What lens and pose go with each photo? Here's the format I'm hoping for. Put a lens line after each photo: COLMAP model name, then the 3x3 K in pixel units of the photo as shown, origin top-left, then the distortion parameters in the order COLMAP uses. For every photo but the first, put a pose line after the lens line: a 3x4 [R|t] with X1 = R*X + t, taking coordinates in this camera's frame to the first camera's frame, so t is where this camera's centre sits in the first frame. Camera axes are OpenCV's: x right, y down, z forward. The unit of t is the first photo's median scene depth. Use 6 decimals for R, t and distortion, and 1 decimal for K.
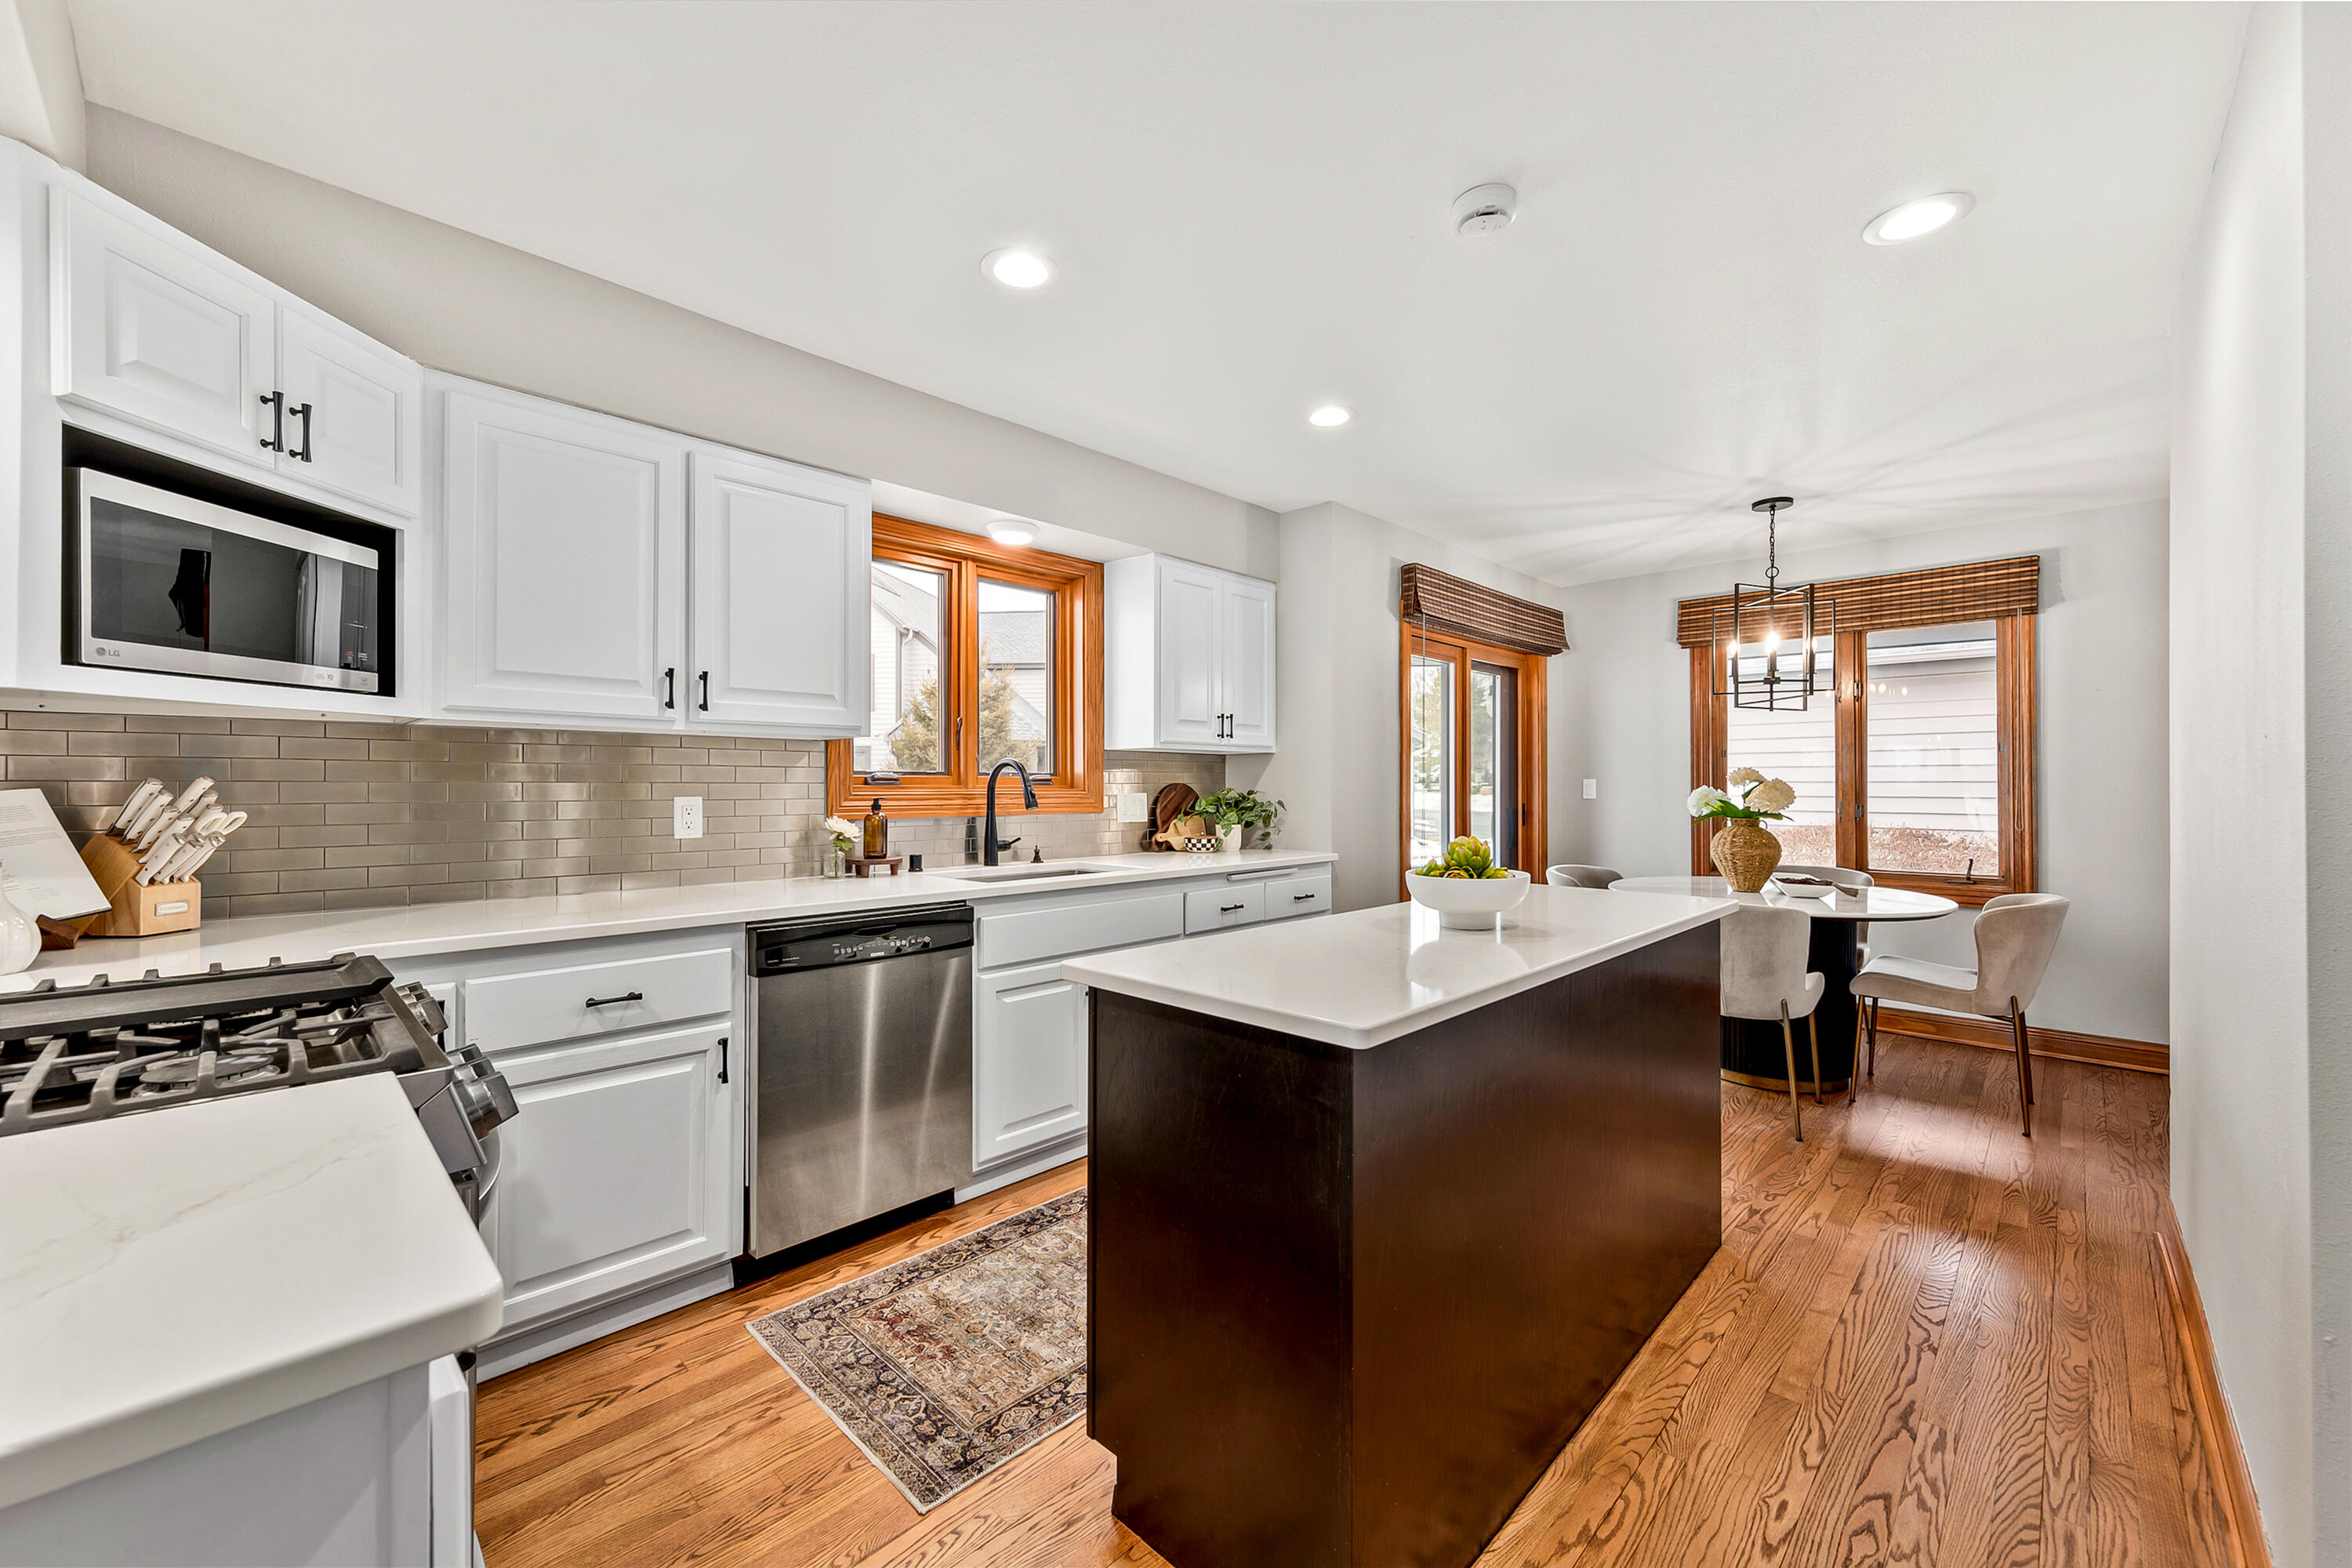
lens RADIAL K [[903.3, 0, 1176.2], [0, 903.3, 783.0], [0, 0, 1]] dist [0.000669, -0.000143]
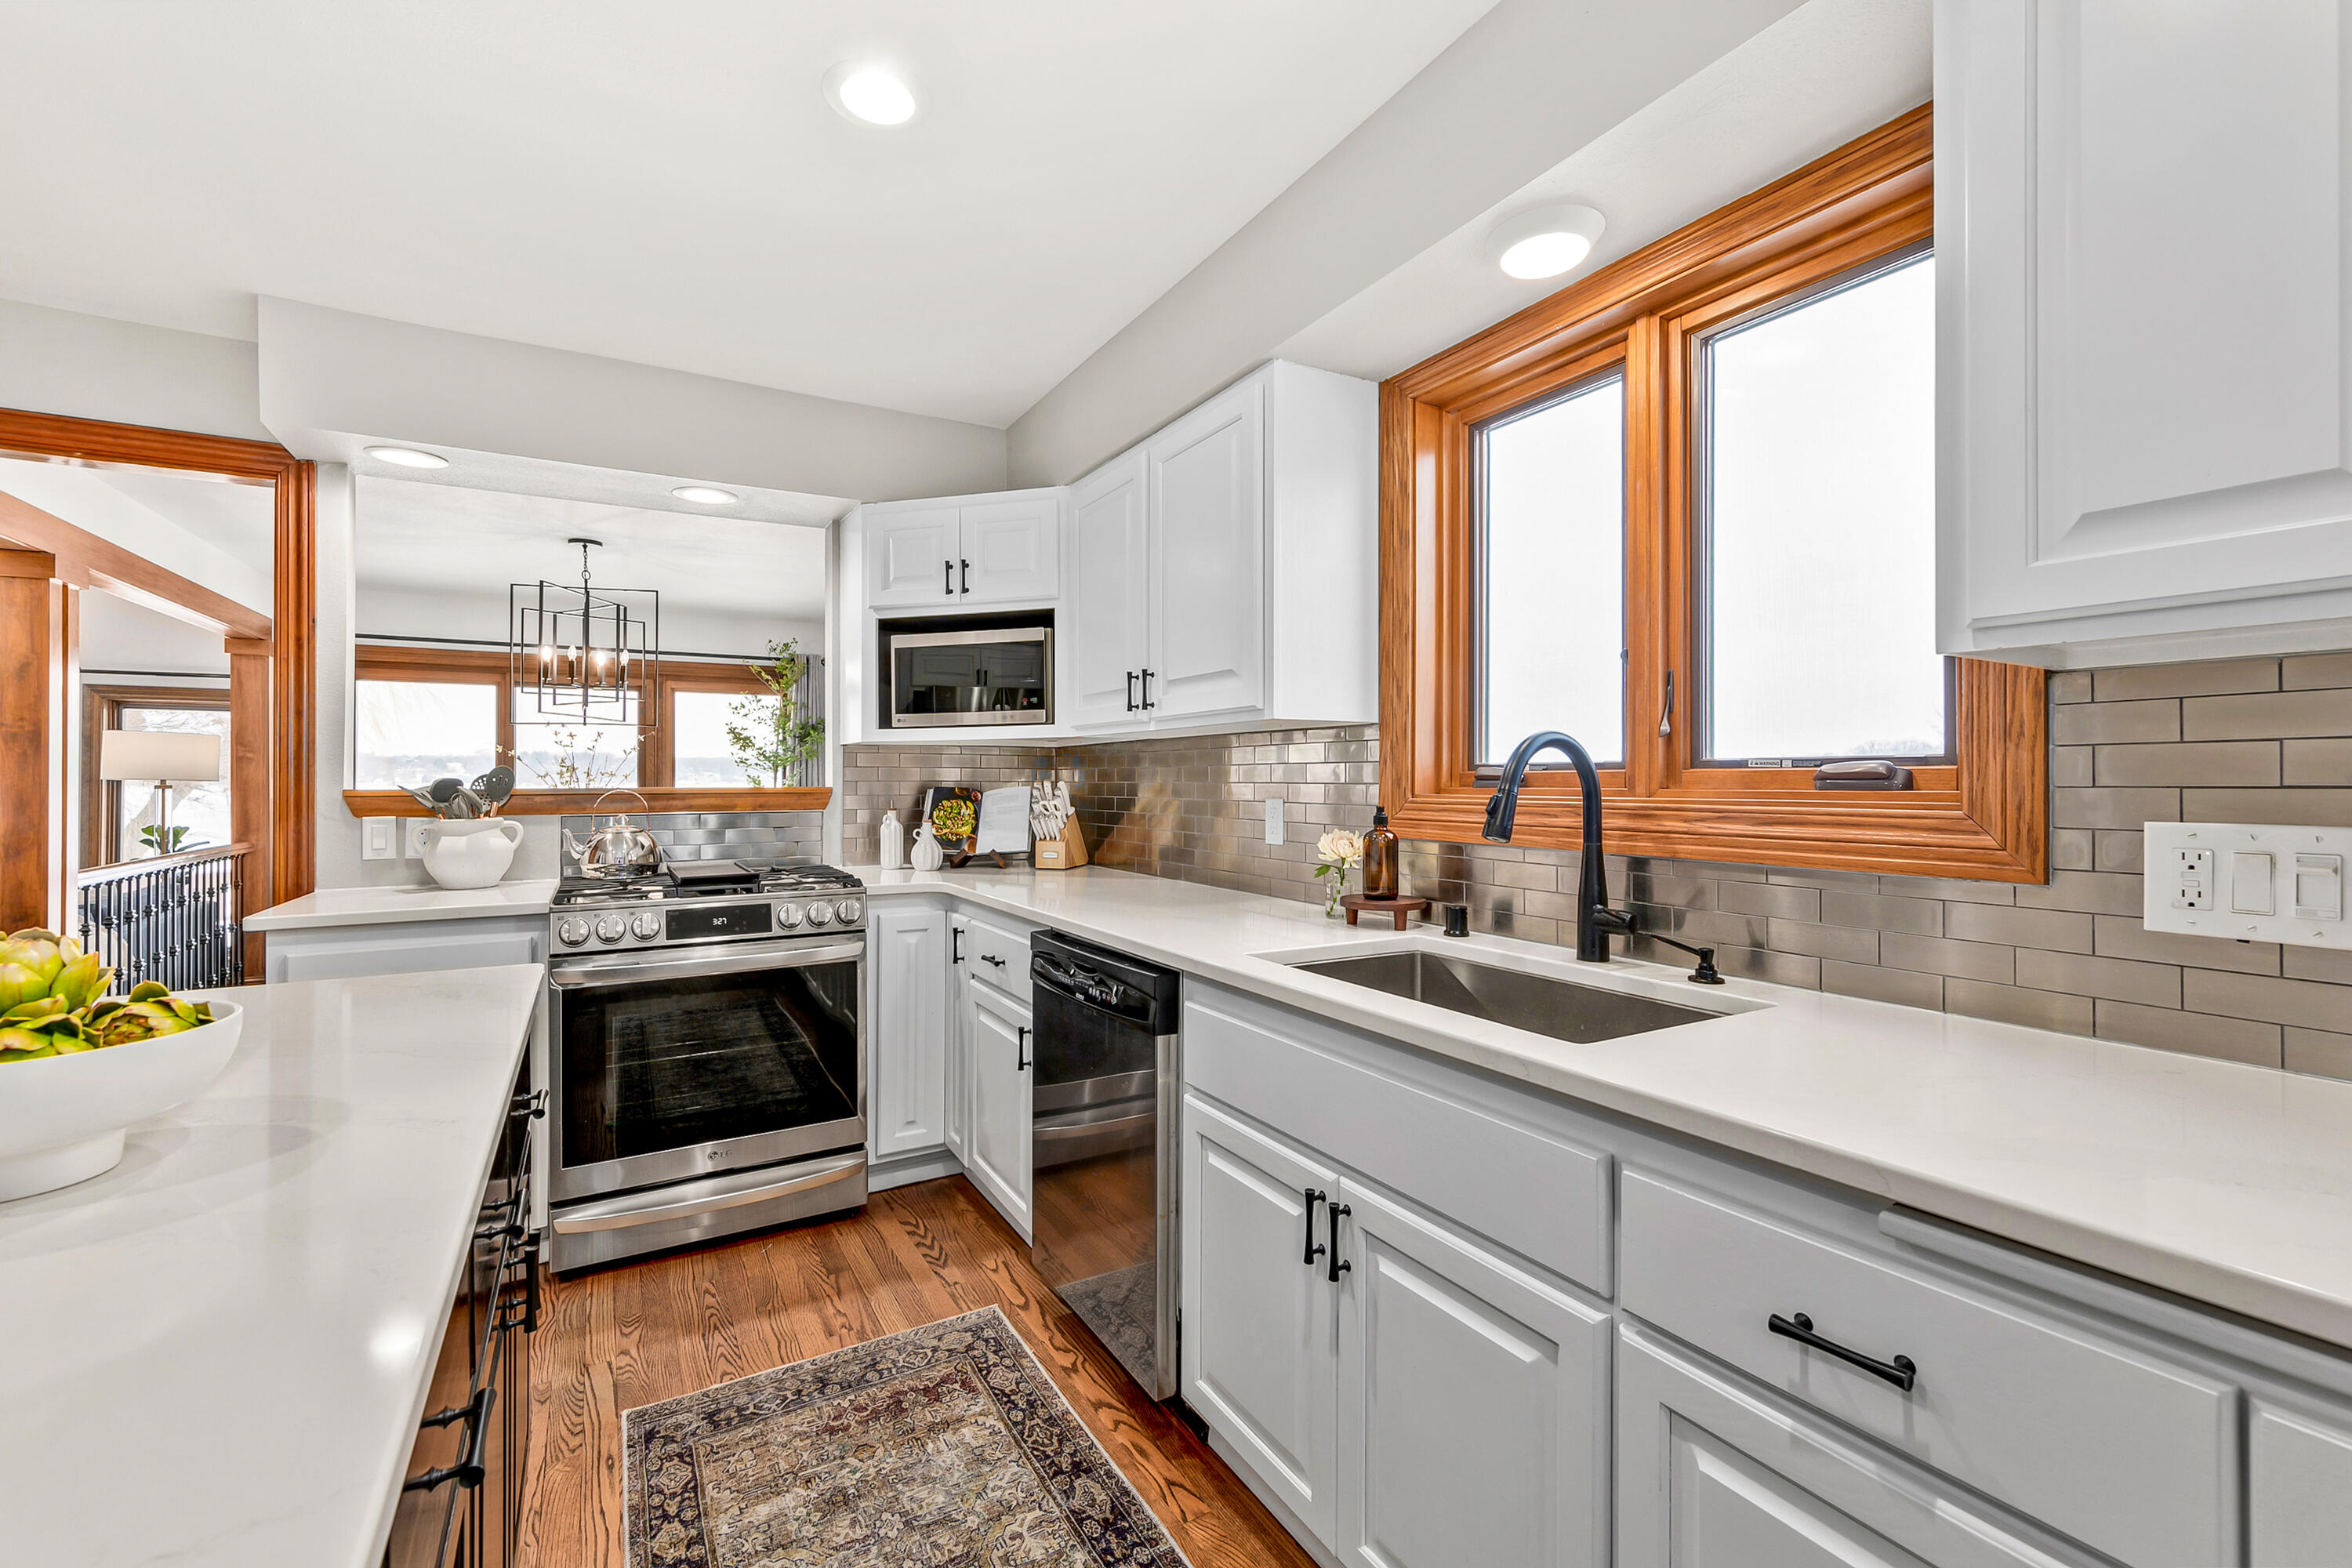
lens RADIAL K [[980.0, 0, 1181.7], [0, 980.0, 775.0], [0, 0, 1]] dist [0.002194, -0.001635]
pose [[-0.261436, -0.008787, -0.965181, 0.576141], [-0.001020, 0.999961, -0.008827, 0.000169], [0.965220, -0.001323, -0.261435, 1.546607]]
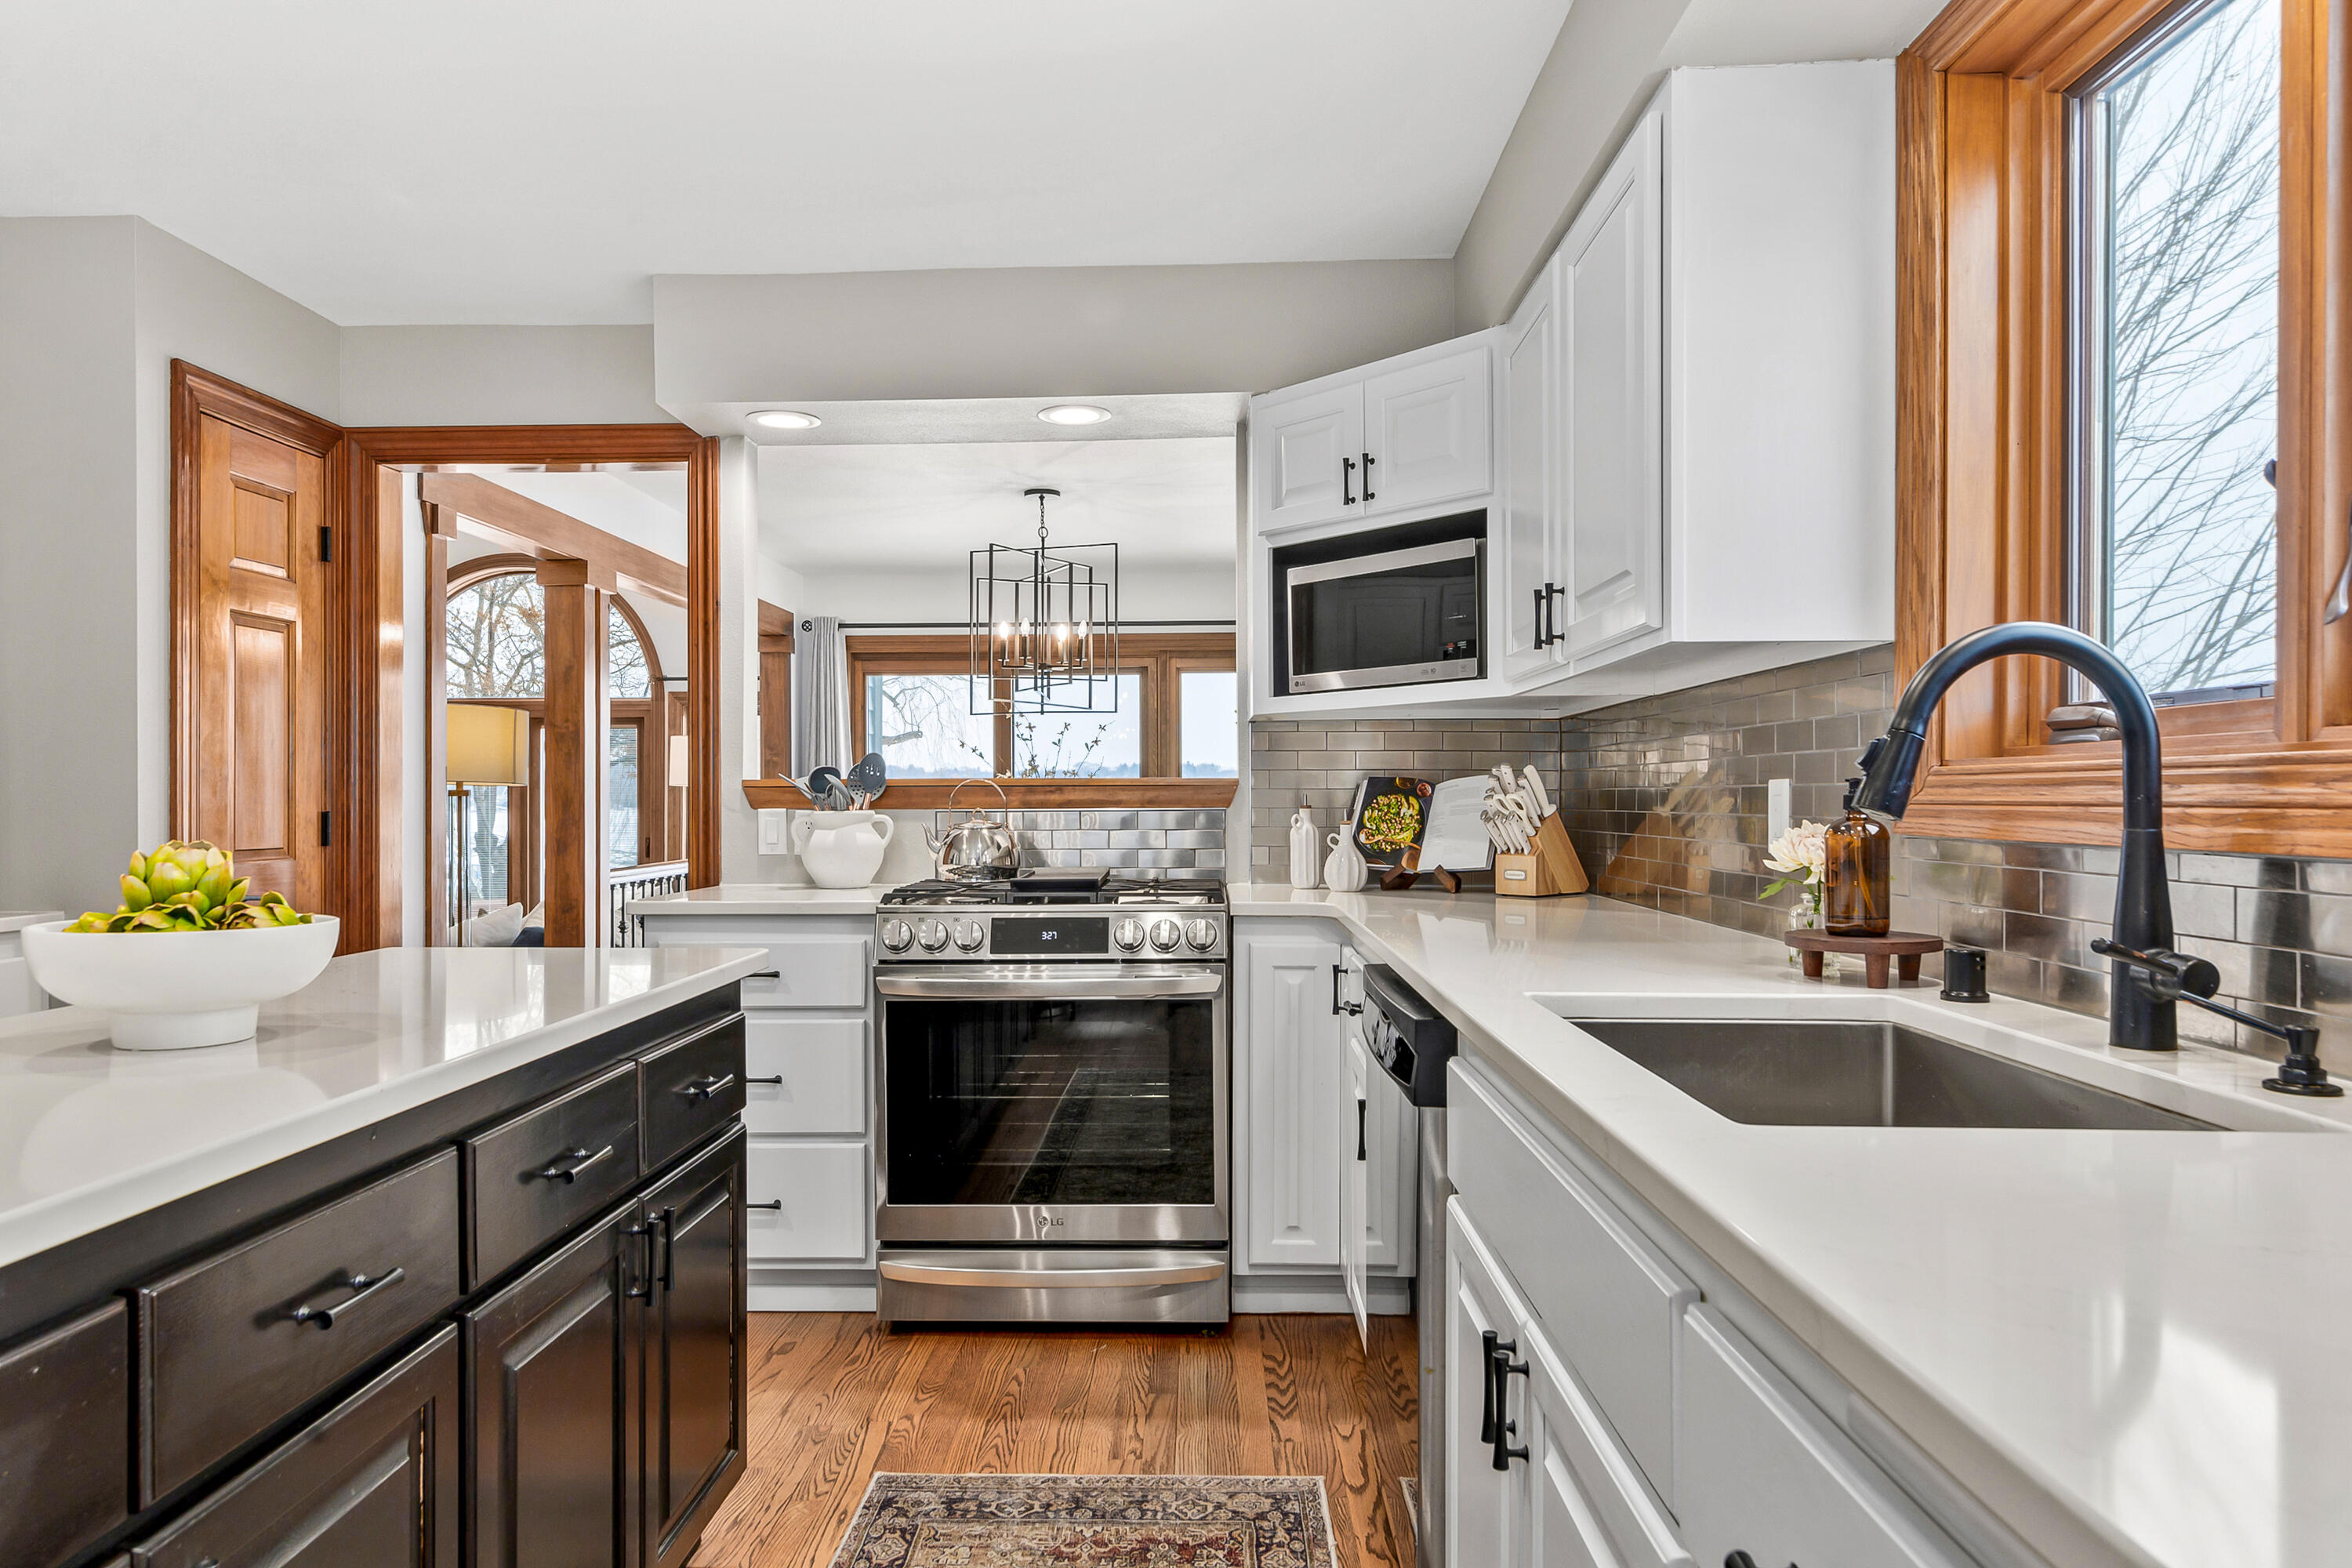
lens RADIAL K [[1457.1, 0, 1170.0], [0, 1457.1, 798.2], [0, 0, 1]] dist [-0.000990, 0.000917]
pose [[-0.734686, -0.003347, -0.678399, 0.452382], [-0.001549, 0.999993, -0.003257, 0.039821], [0.678406, -0.001342, -0.734686, 1.859187]]
